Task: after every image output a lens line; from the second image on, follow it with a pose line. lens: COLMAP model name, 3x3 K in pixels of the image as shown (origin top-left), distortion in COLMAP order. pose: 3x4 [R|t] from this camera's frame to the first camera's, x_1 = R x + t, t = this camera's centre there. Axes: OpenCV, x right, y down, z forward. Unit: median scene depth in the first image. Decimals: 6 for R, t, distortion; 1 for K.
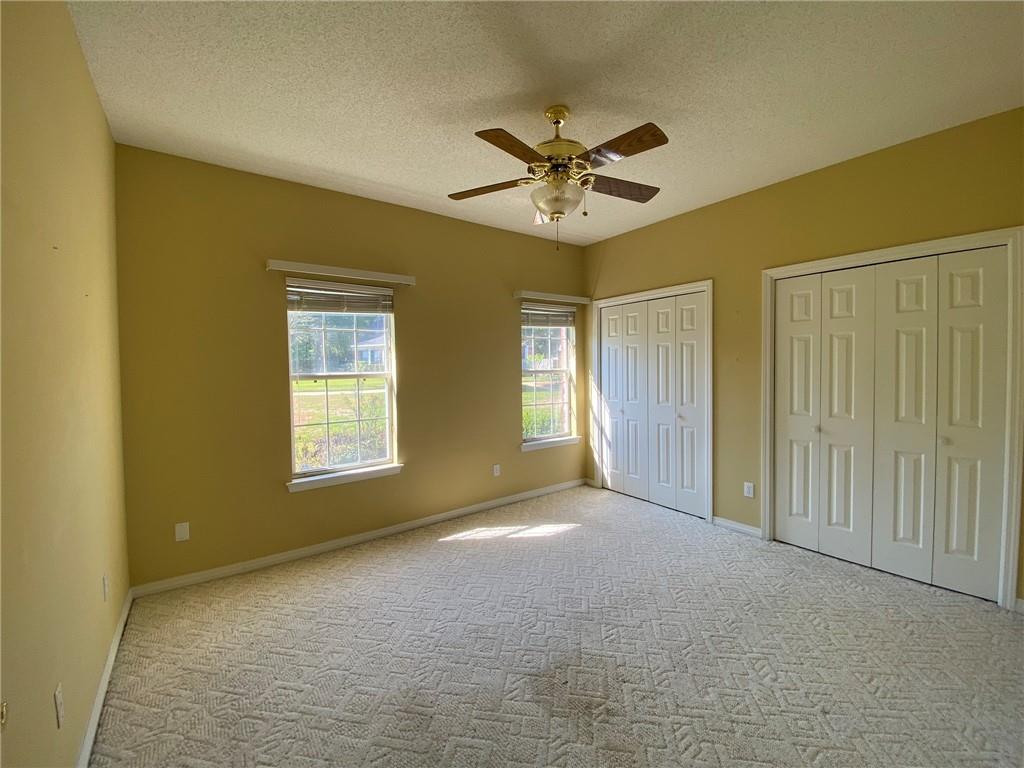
lens RADIAL K [[419.7, 0, 510.1], [0, 419.7, 377.6], [0, 0, 1]] dist [0.036634, -0.000768]
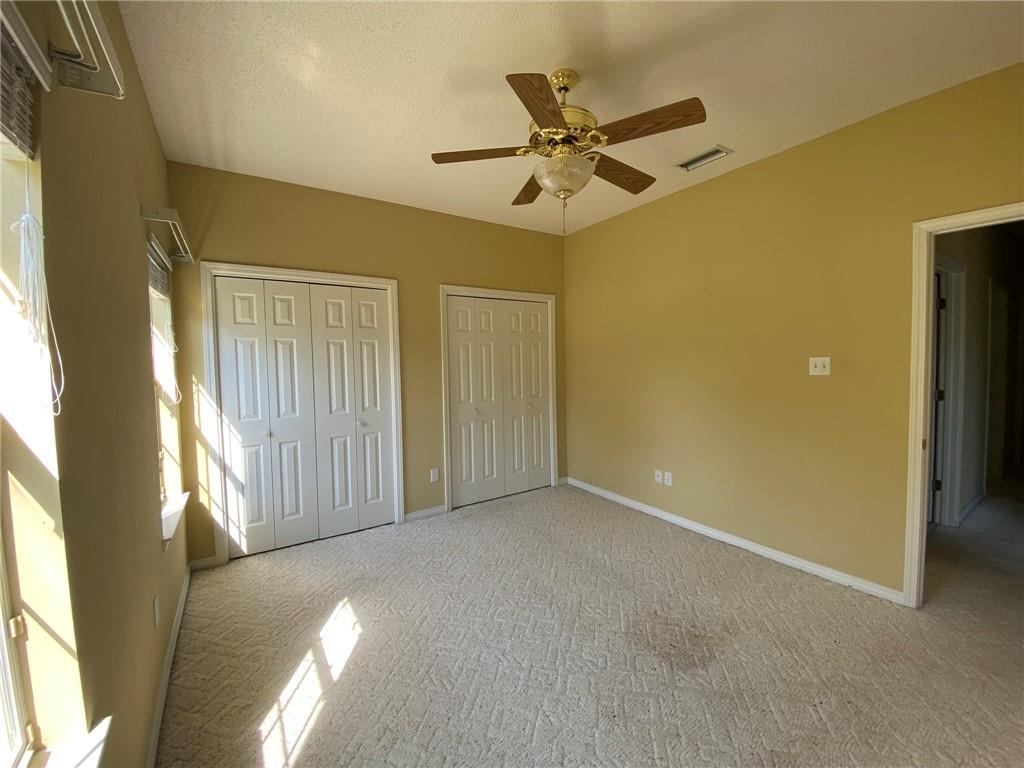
lens RADIAL K [[419.7, 0, 510.1], [0, 419.7, 377.6], [0, 0, 1]] dist [0.036634, -0.000768]
pose [[0.053327, -0.027017, 0.998212, -0.454653], [0.043396, 0.998752, 0.024713, -0.012996], [-0.997634, 0.042000, 0.054433, 0.614237]]
